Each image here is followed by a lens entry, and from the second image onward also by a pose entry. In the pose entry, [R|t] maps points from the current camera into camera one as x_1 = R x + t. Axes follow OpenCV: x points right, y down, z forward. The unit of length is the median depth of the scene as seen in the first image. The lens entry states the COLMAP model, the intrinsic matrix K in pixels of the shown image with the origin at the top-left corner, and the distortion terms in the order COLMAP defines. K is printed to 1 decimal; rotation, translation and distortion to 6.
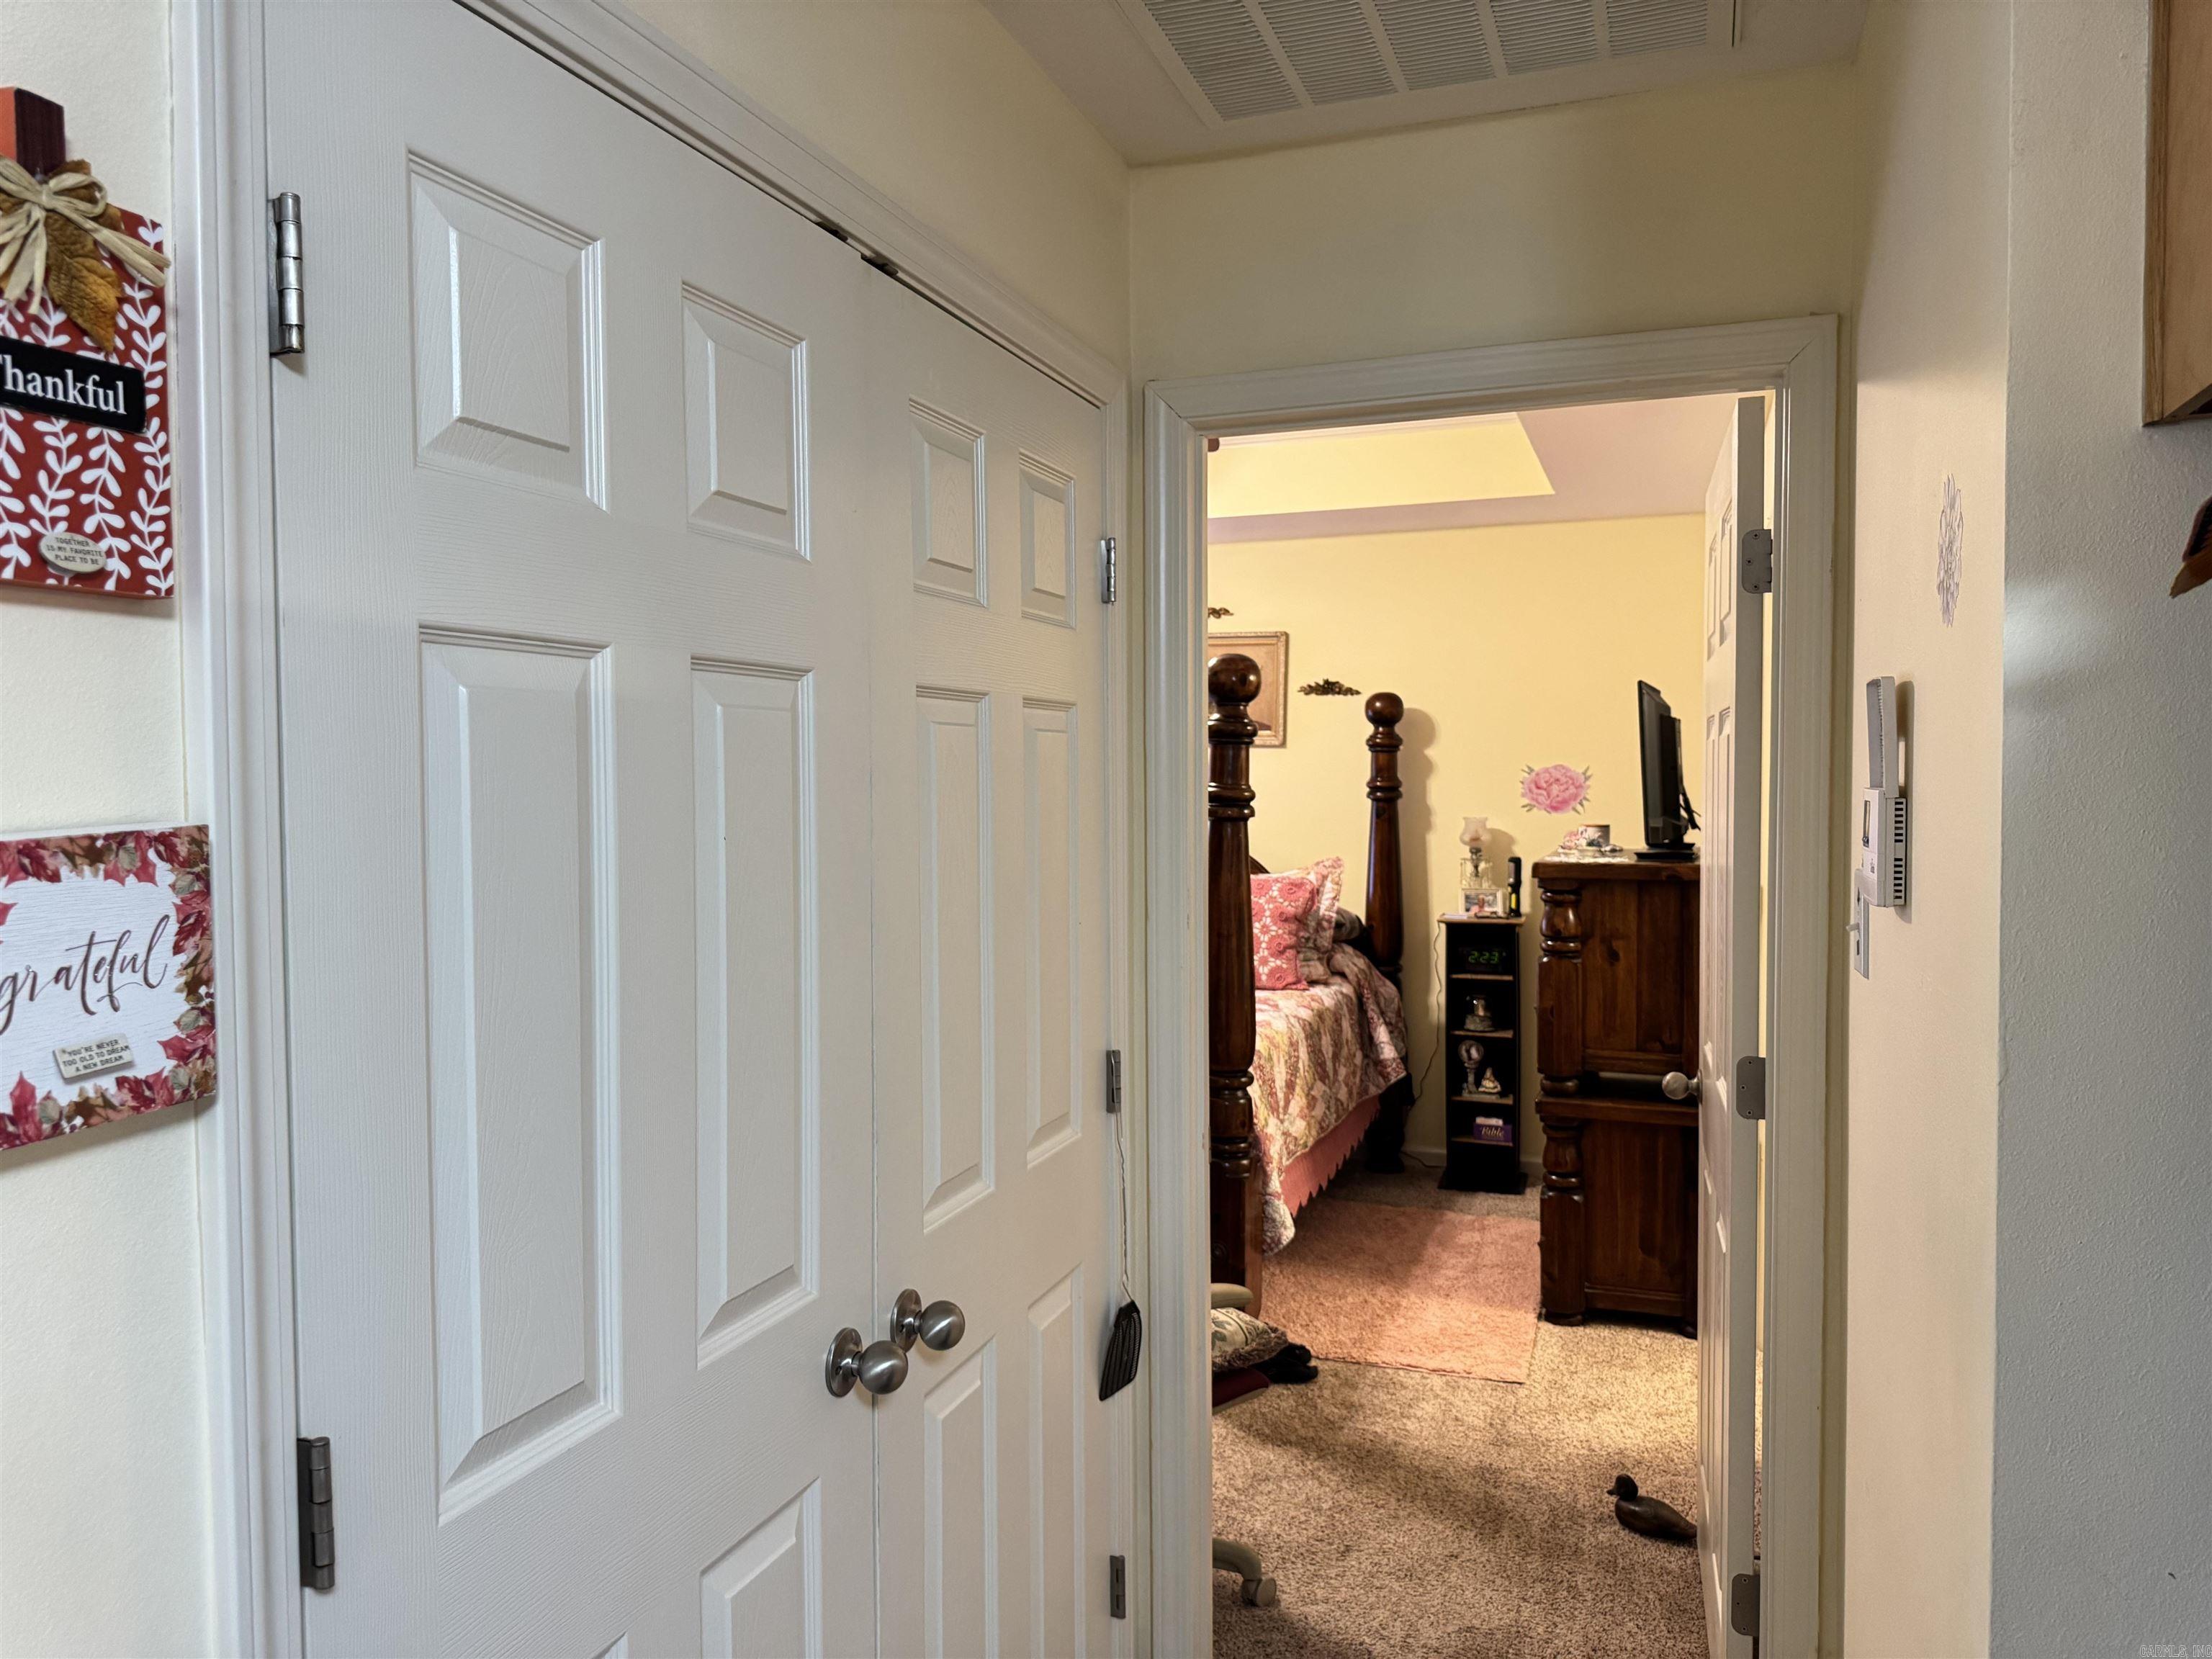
lens RADIAL K [[1536.8, 0, 1106.0], [0, 1536.8, 829.5], [0, 0, 1]] dist [0.000673, -0.002772]
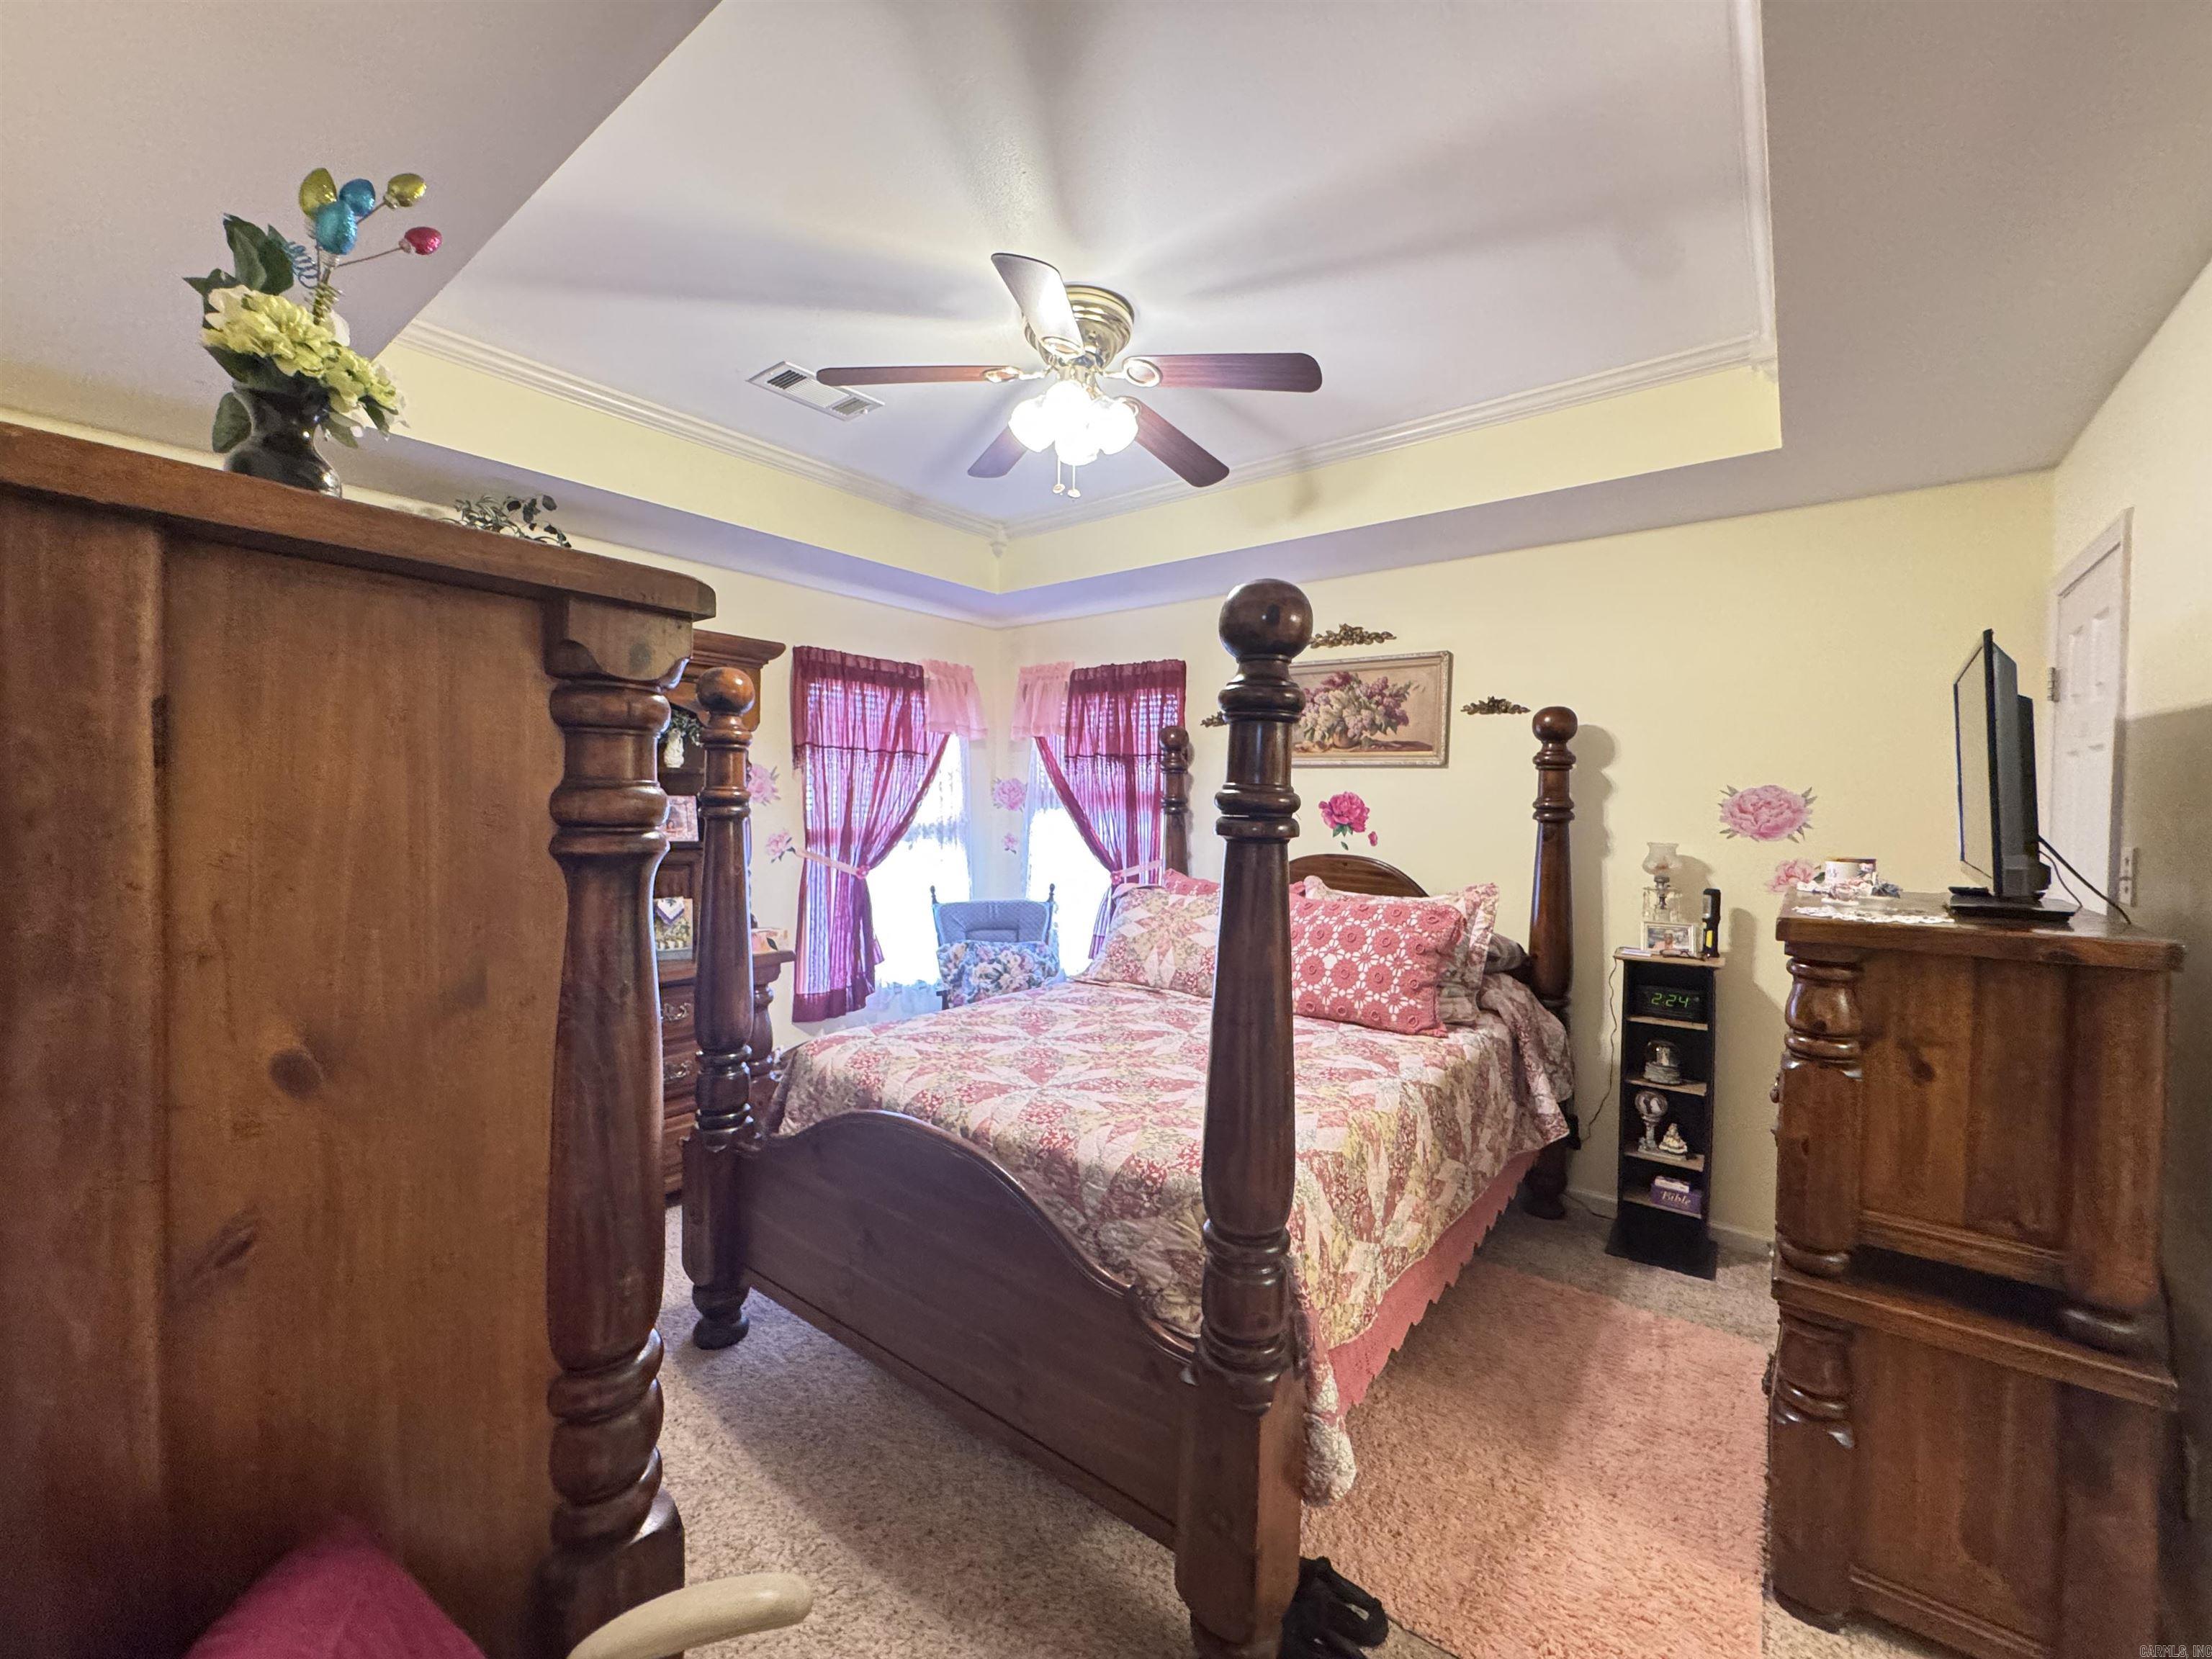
lens RADIAL K [[889.4, 0, 1106.0], [0, 889.4, 829.5], [0, 0, 1]] dist [-0.024166, 0.005290]
pose [[0.952390, 0.021995, -0.304087, 0.092059], [-0.024639, 0.999685, -0.004860, -0.005610], [0.303884, 0.012121, 0.952632, 0.434795]]
